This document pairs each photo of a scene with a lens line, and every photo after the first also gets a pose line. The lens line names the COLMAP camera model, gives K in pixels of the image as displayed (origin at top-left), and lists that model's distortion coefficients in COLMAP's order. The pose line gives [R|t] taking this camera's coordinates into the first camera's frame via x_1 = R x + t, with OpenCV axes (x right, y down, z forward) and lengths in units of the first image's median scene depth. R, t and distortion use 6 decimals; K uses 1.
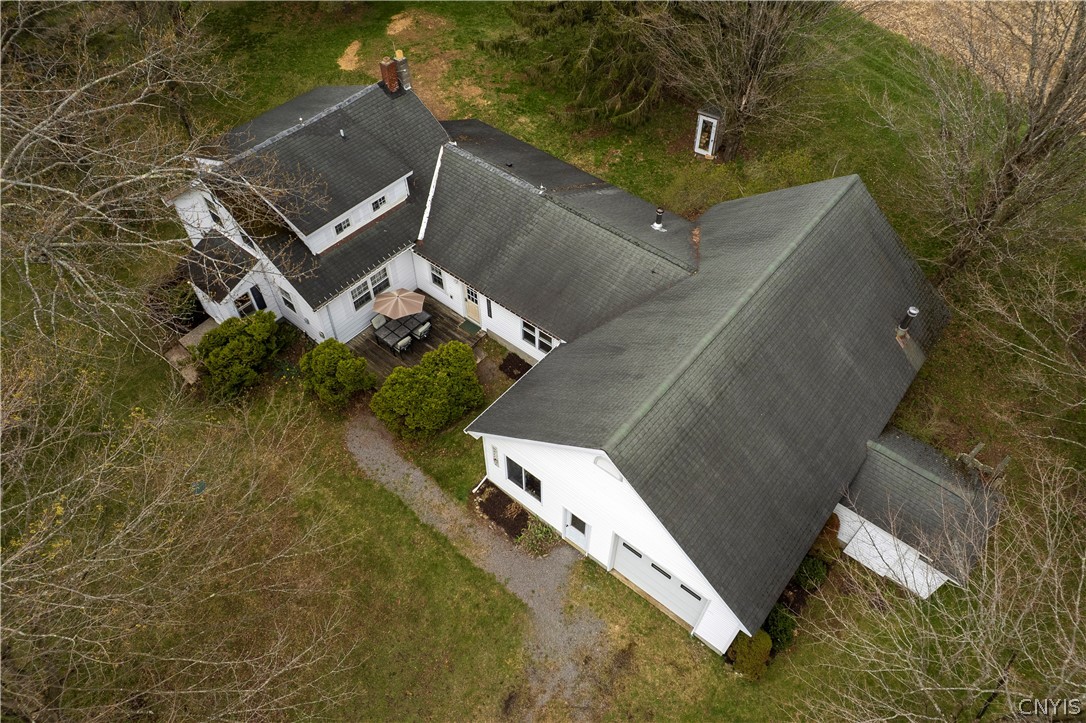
lens RADIAL K [[693.7, 0, 544.0], [0, 693.7, 369.8], [0, 0, 1]] dist [-0.038968, -0.000005]
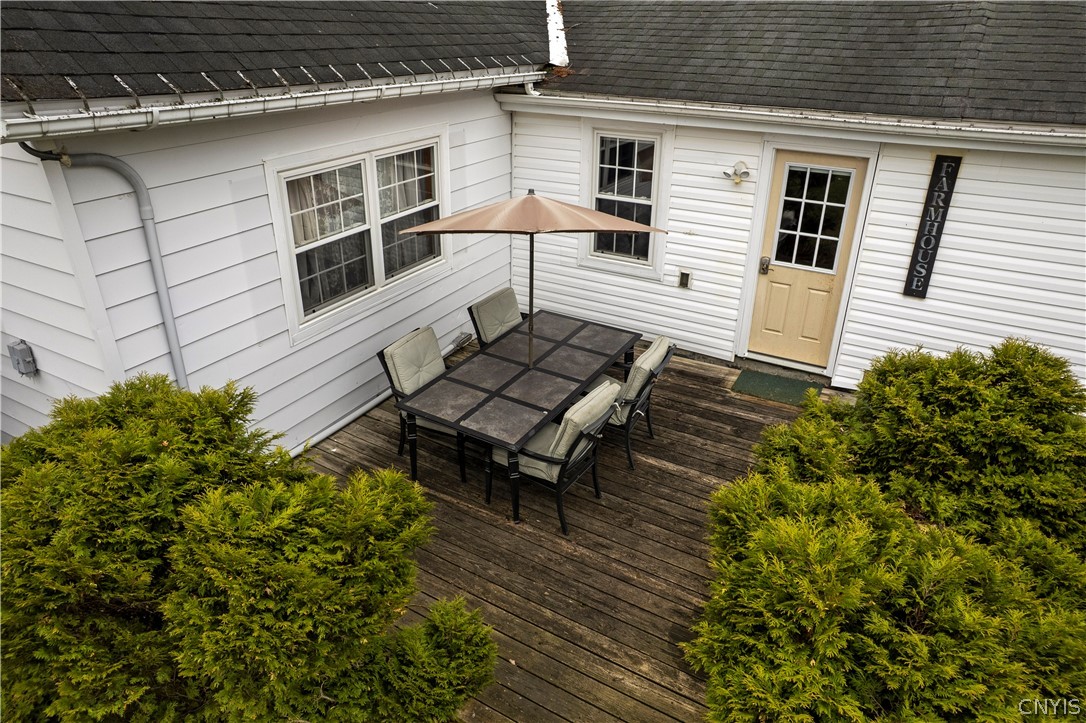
lens RADIAL K [[693.7, 0, 544.0], [0, 693.7, 369.8], [0, 0, 1]] dist [-0.038968, -0.000005]
pose [[0.983613, -0.072767, 0.164955, -0.256578], [0.132006, 0.913843, -0.384013, 0.018845], [-0.122799, 0.399495, 0.908473, 0.879674]]
